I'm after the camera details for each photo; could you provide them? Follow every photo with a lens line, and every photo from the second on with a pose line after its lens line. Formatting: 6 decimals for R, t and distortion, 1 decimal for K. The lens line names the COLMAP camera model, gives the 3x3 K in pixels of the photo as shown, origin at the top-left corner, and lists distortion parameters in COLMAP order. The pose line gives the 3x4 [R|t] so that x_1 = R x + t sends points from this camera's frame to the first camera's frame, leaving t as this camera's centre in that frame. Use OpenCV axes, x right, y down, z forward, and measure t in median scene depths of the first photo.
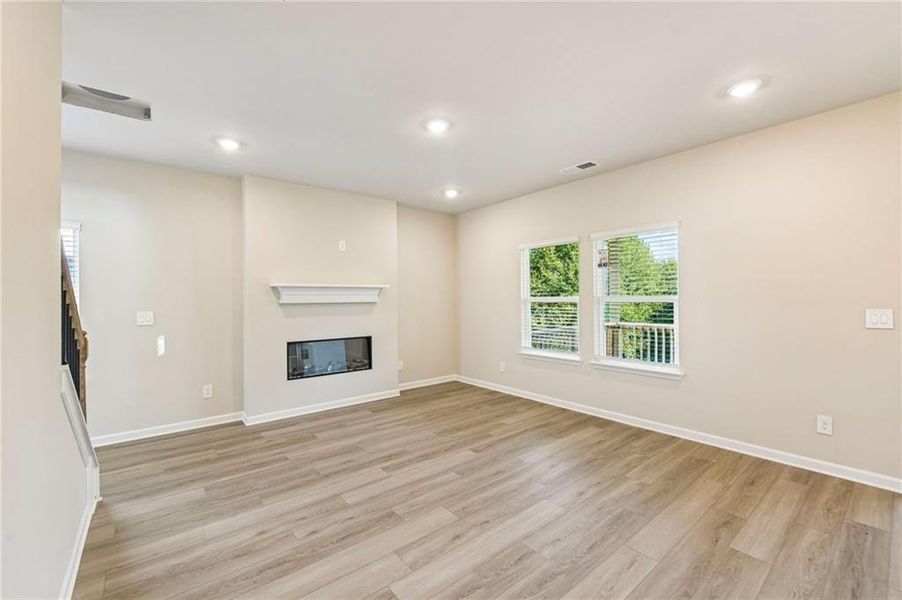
lens RADIAL K [[373.3, 0, 447.8], [0, 373.3, 298.9], [0, 0, 1]] dist [-0.007017, -0.001078]
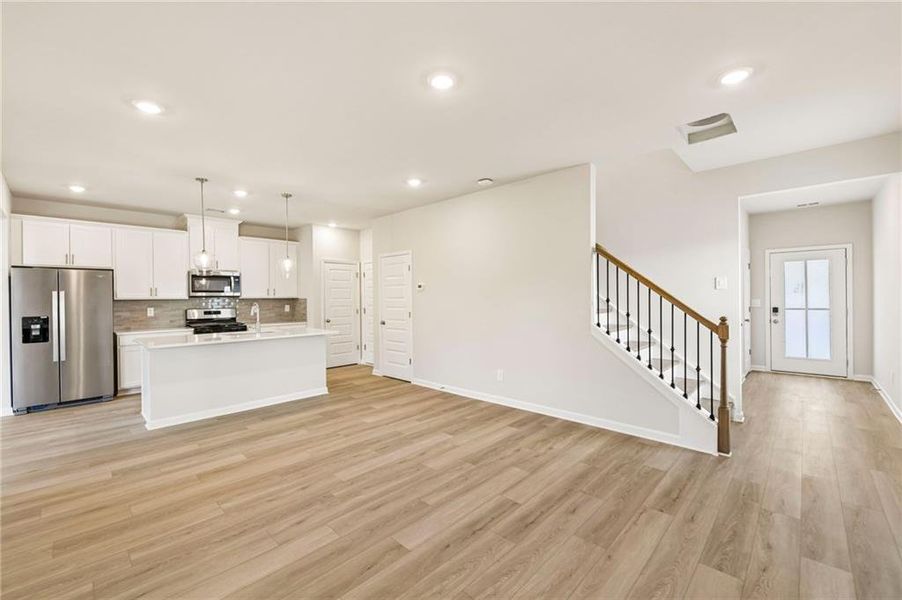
lens RADIAL K [[373.3, 0, 446.9], [0, 373.3, 300.1], [0, 0, 1]] dist [-0.007017, -0.001078]
pose [[-0.992216, 0.020730, -0.122790, 0.052797], [0.019677, 0.999759, 0.009782, -0.000115], [0.122963, 0.007290, -0.992384, 1.352865]]
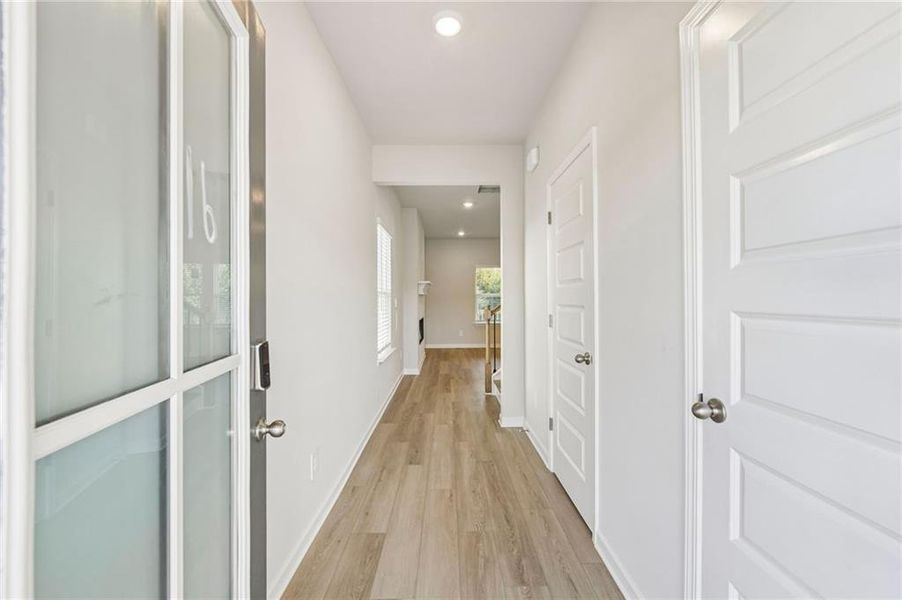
lens RADIAL K [[360.7, 0, 451.0], [0, 360.7, 299.4], [0, 0, 1]] dist [-0.005935, -0.000449]
pose [[0.621370, 0.007478, 0.783482, -1.687441], [-0.001330, 0.999963, -0.008490, 0.046288], [-0.783516, 0.004233, 0.621357, -0.043149]]
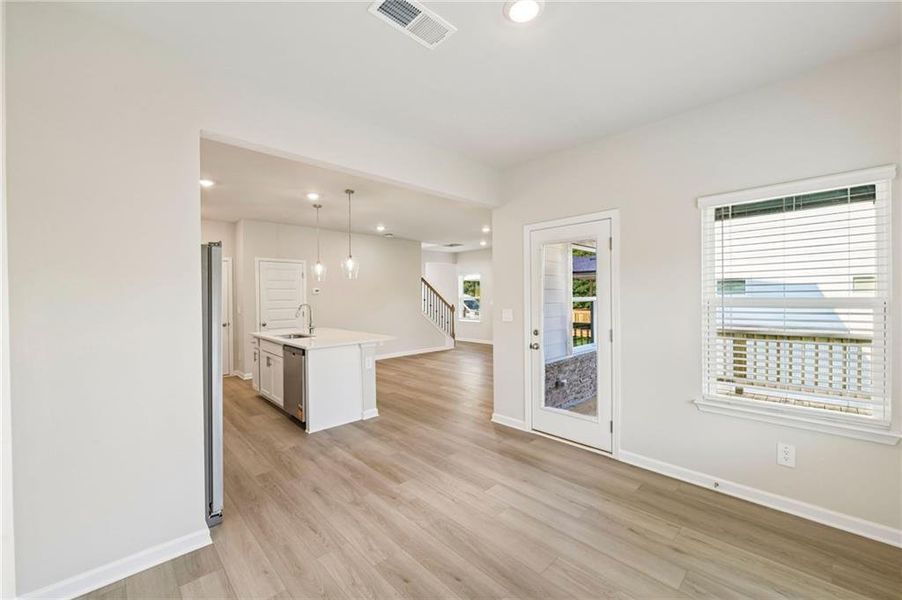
lens RADIAL K [[360.7, 0, 449.0], [0, 360.7, 297.3], [0, 0, 1]] dist [-0.005935, -0.000449]
pose [[0.081843, 0.012807, -0.996563, 1.802285], [0.007497, 0.999881, 0.013465, -0.028291], [0.996617, -0.008573, 0.081737, 0.412046]]
